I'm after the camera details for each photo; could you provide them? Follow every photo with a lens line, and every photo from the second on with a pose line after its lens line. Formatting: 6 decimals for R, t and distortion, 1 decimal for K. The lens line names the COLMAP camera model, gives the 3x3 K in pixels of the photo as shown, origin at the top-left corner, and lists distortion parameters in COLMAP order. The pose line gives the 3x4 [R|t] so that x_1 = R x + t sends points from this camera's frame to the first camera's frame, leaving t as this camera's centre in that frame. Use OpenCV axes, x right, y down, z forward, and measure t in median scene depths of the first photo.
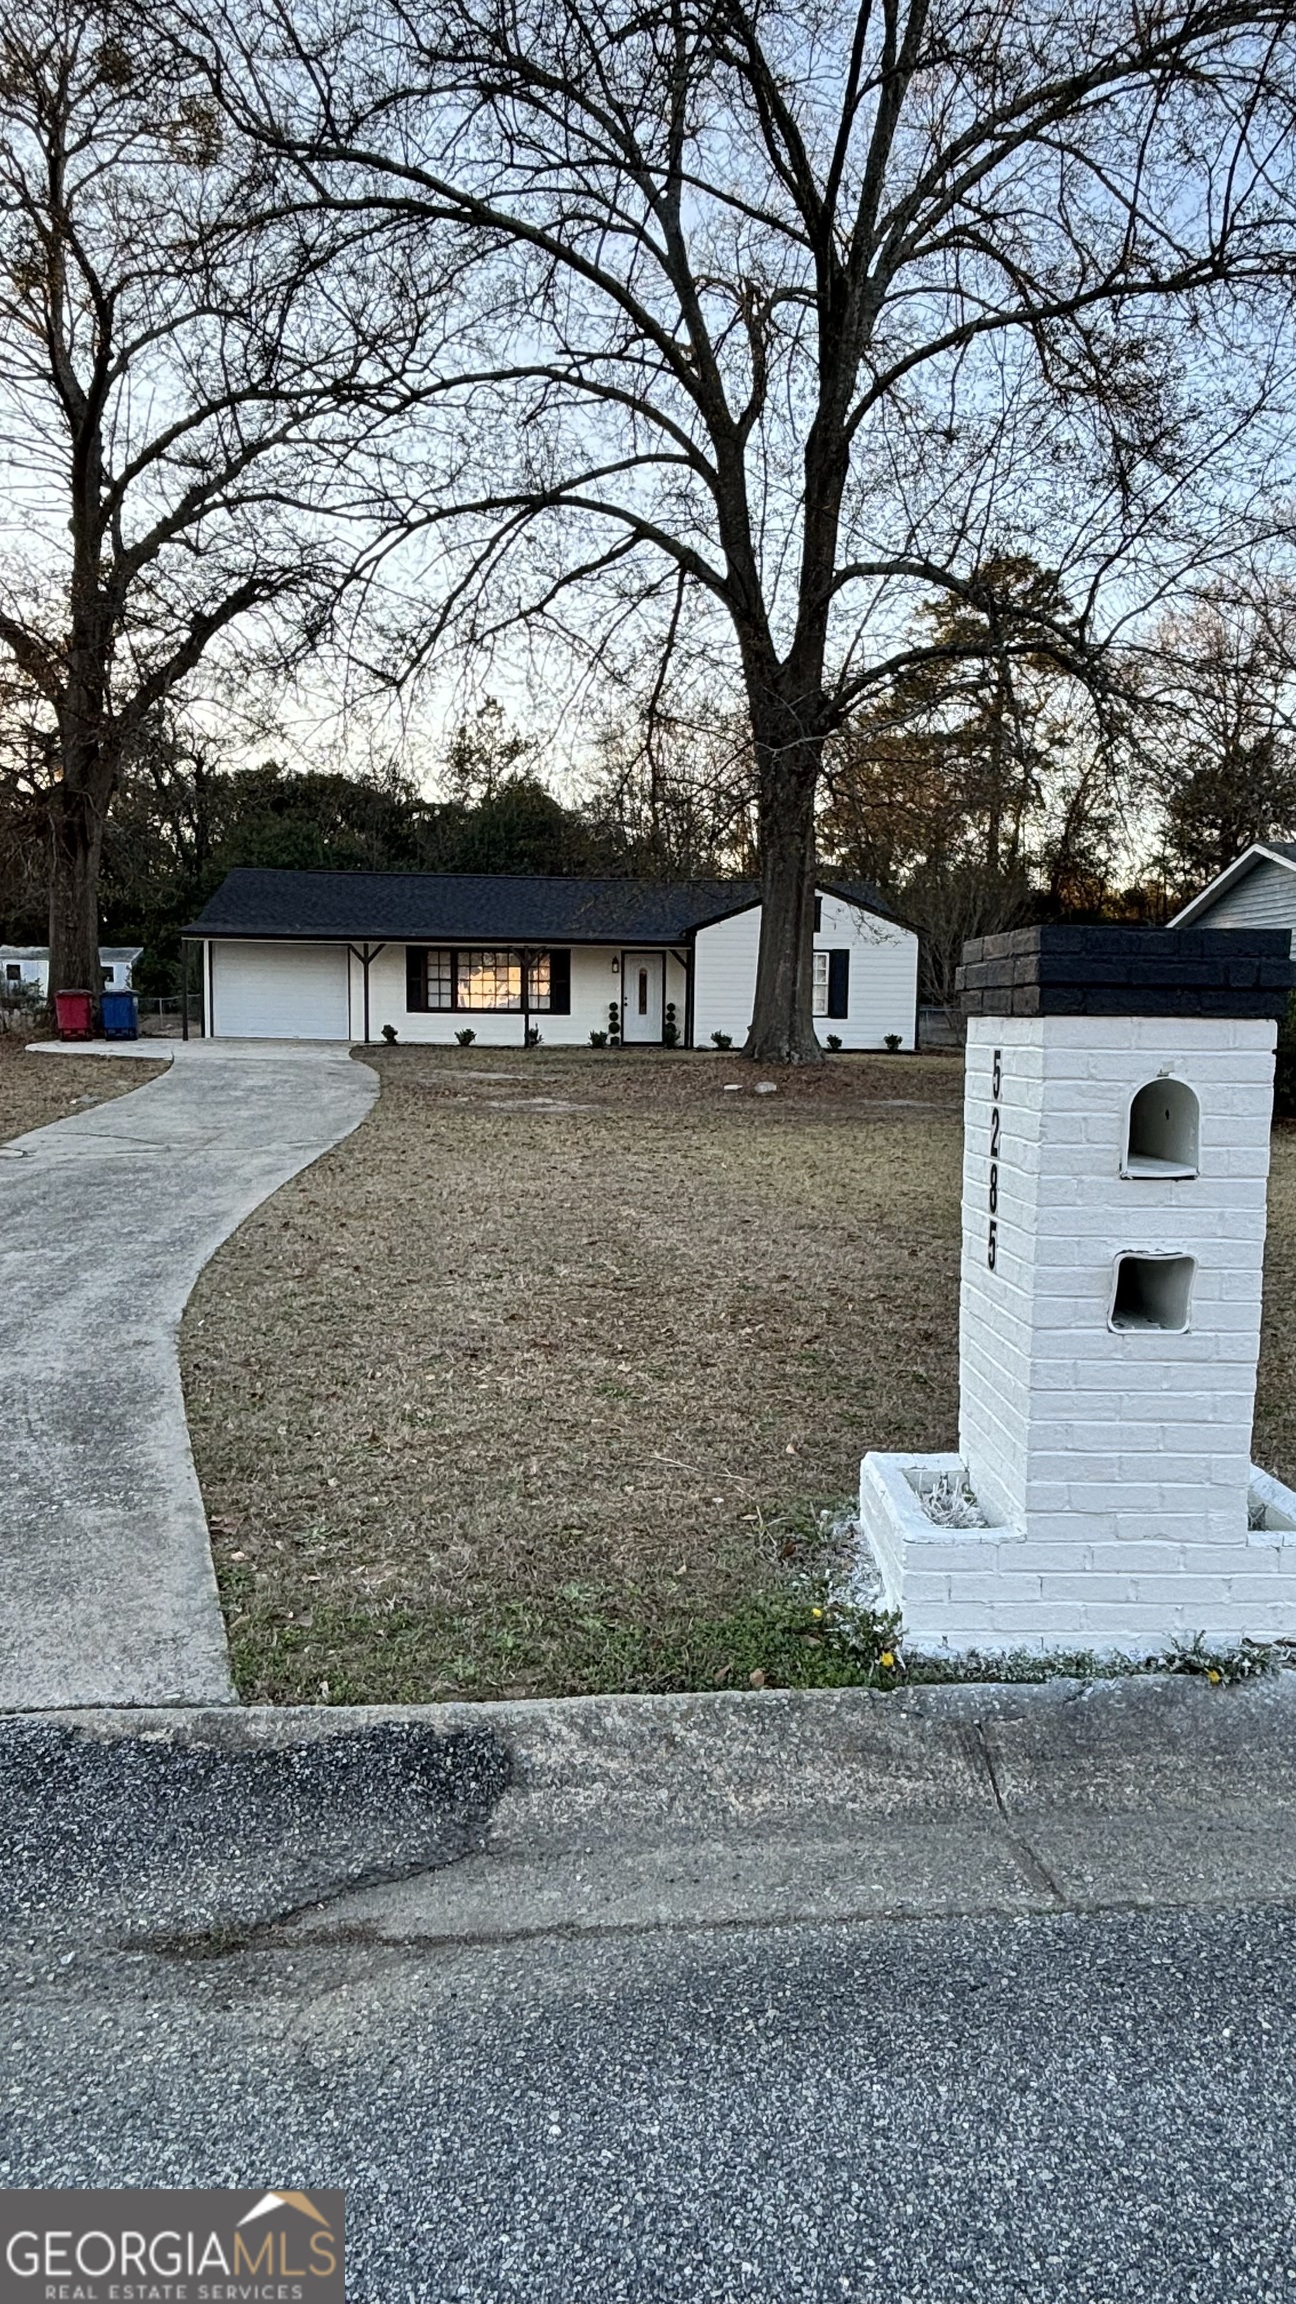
lens RADIAL K [[1337.2, 0, 647.4], [0, 1337.2, 1158.7], [0, 0, 1]] dist [0.003149, 0.000021]
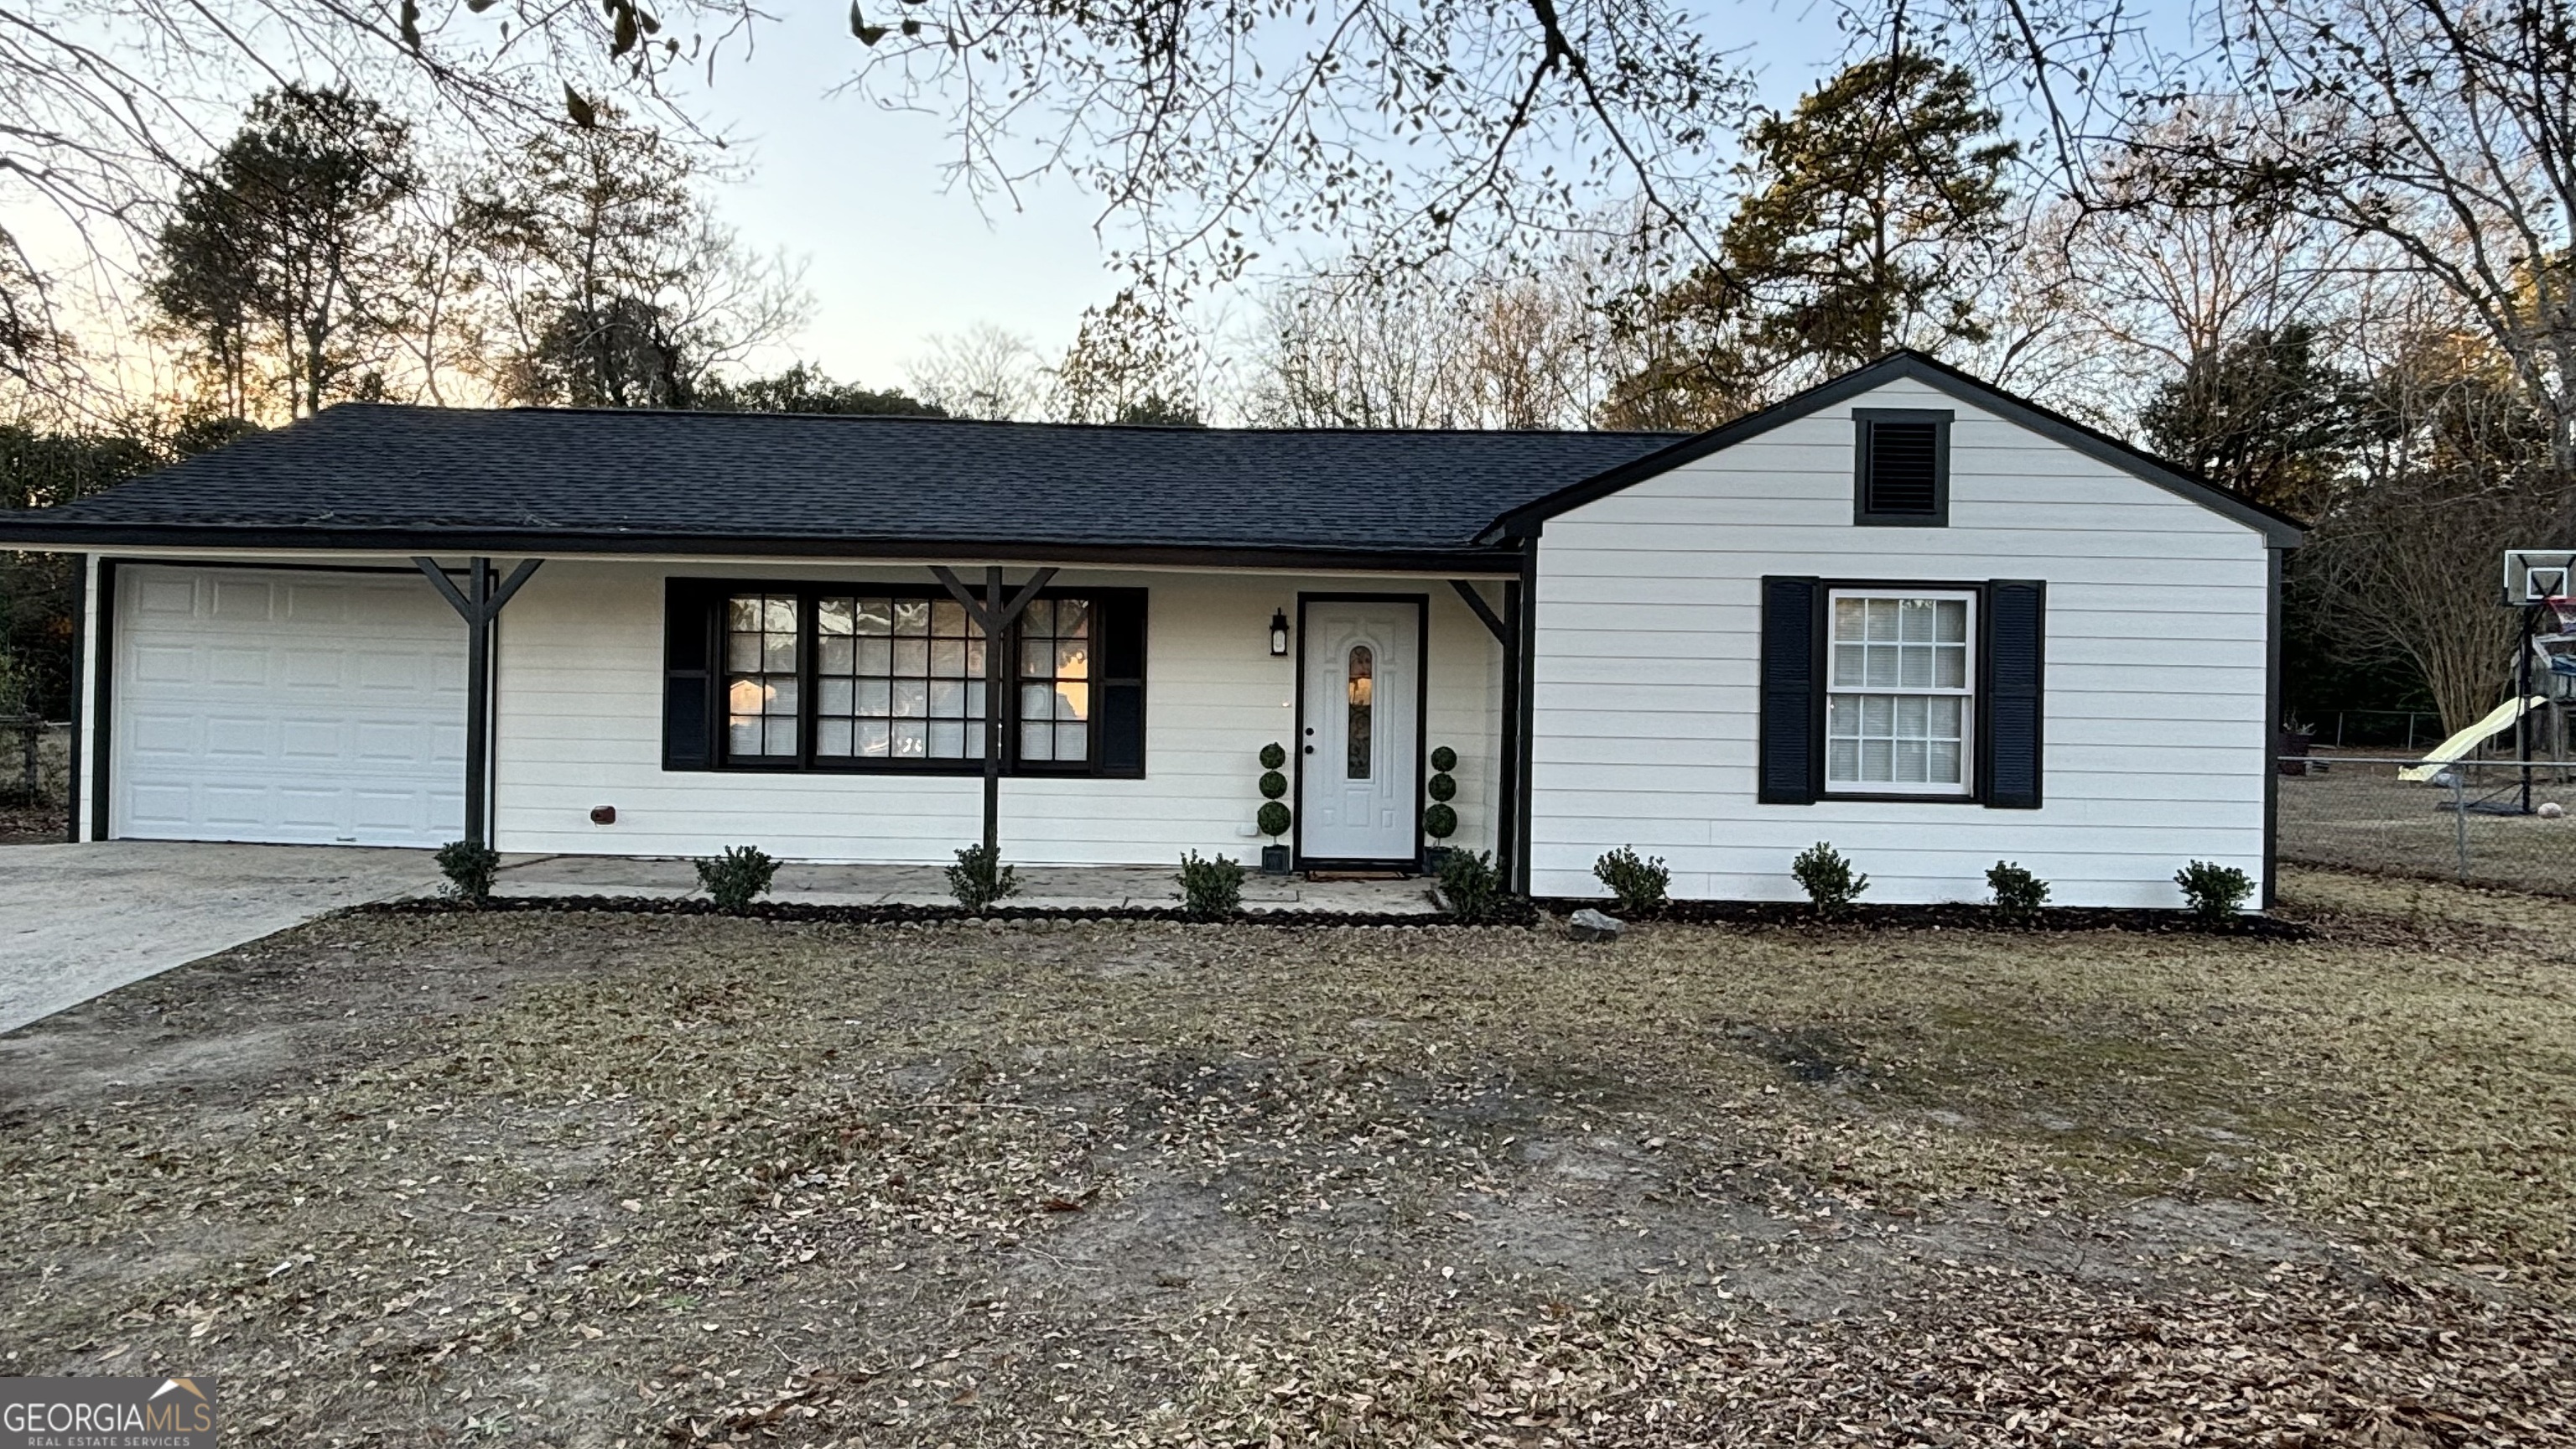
lens RADIAL K [[1495.0, 0, 1287.4], [0, 1495.0, 720.6], [0, 0, 1]] dist [0.003149, 0.000021]
pose [[0.999412, 0.007944, -0.033368, -0.009268], [-0.011633, 0.993654, -0.111878, -0.080660], [0.032267, 0.112200, 0.993162, 0.626209]]
